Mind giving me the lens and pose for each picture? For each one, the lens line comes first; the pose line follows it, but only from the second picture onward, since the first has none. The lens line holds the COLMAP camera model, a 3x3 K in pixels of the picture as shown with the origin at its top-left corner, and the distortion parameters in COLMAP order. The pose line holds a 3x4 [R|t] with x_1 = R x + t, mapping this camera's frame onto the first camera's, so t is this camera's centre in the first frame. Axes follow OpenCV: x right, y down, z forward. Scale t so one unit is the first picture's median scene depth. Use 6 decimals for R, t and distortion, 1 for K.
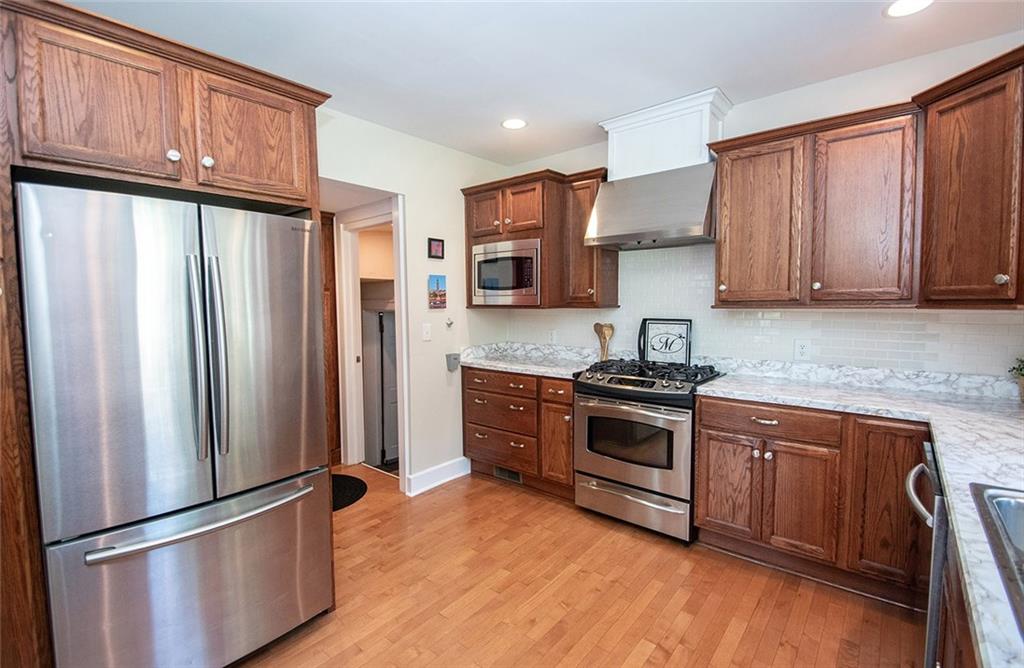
lens RADIAL K [[462.5, 0, 501.9], [0, 462.5, 330.2], [0, 0, 1]] dist [0.001569, -0.005512]
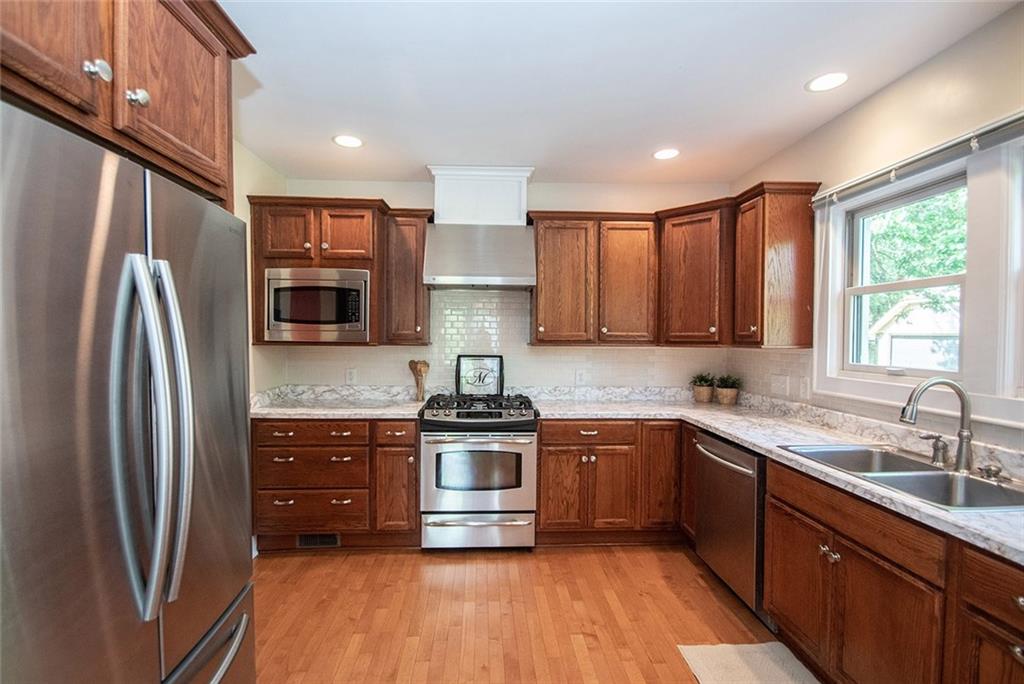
lens RADIAL K [[466.9, 0, 505.2], [0, 466.9, 344.8], [0, 0, 1]] dist [0.009219, -0.004904]
pose [[0.727870, 0.001228, 0.685714, -0.436093], [0.028862, 0.999057, -0.032425, -0.013181], [-0.685107, 0.043392, 0.727149, 0.166396]]
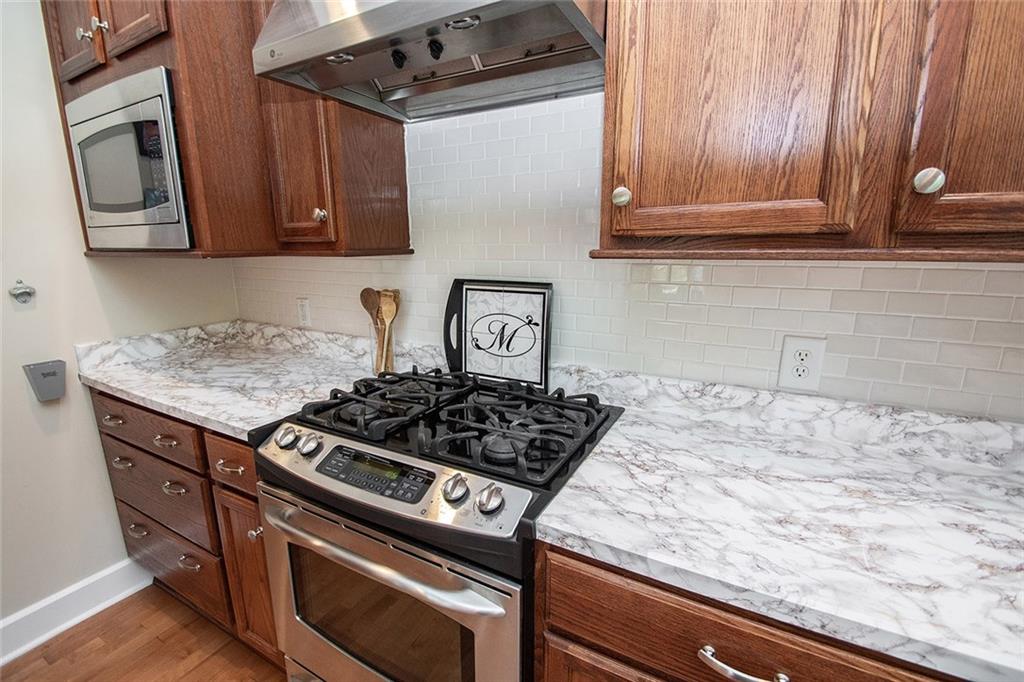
lens RADIAL K [[449.7, 0, 508.1], [0, 449.7, 345.1], [0, 0, 1]] dist [0.000052, -0.007398]
pose [[0.979162, -0.042025, 0.198685, 0.325882], [0.010325, 0.987390, 0.157969, -0.037327], [-0.202818, -0.152626, 0.967249, 0.681840]]
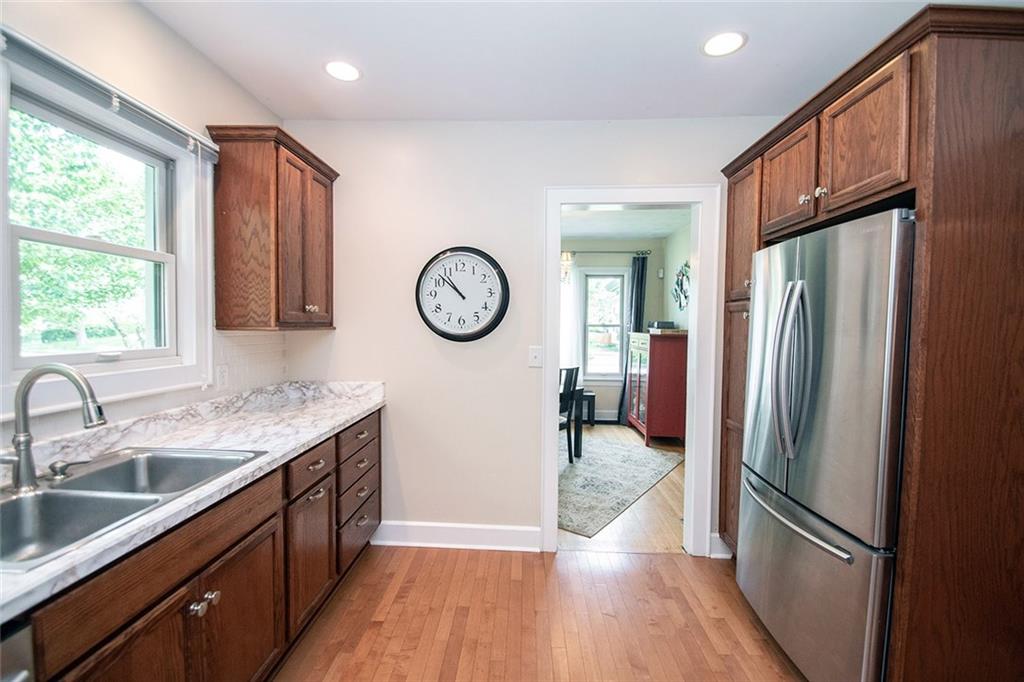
lens RADIAL K [[449.7, 0, 505.4], [0, 449.7, 342.7], [0, 0, 1]] dist [0.000052, -0.007398]
pose [[-0.788513, 0.030841, -0.614245, 0.368326], [-0.037650, 0.994448, 0.098263, -0.054854], [0.613865, 0.100608, -0.782974, 0.866893]]
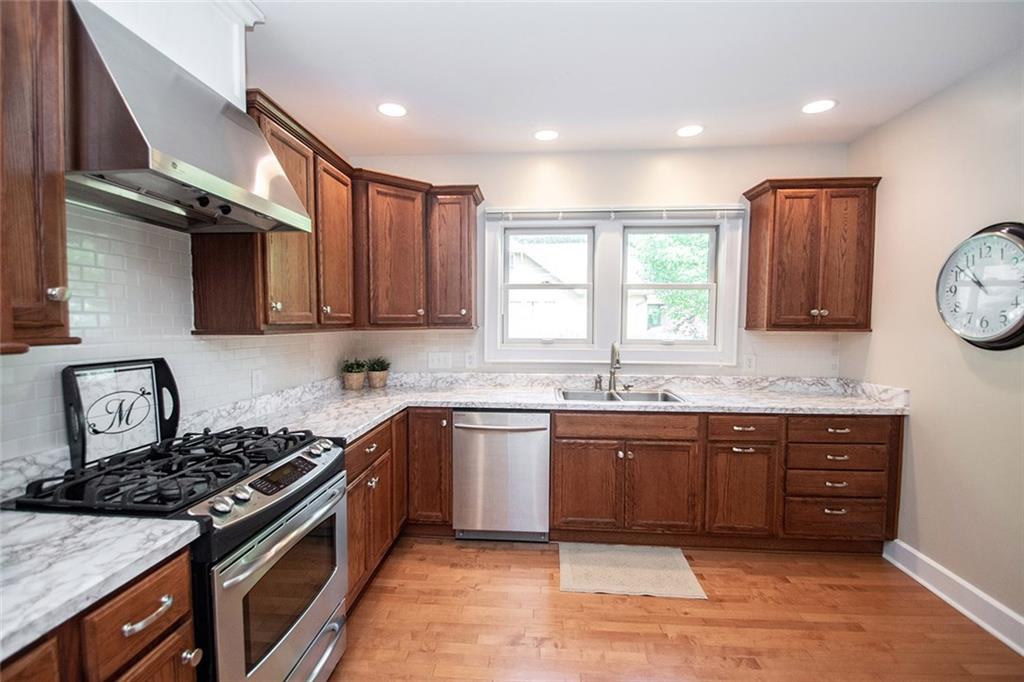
lens RADIAL K [[449.7, 0, 505.9], [0, 449.7, 345.4], [0, 0, 1]] dist [0.000052, -0.007398]
pose [[-0.593543, -0.031957, 0.804167, -0.299085], [0.053979, 0.995381, 0.079397, -0.066436], [-0.802990, 0.090534, -0.589076, 1.122121]]
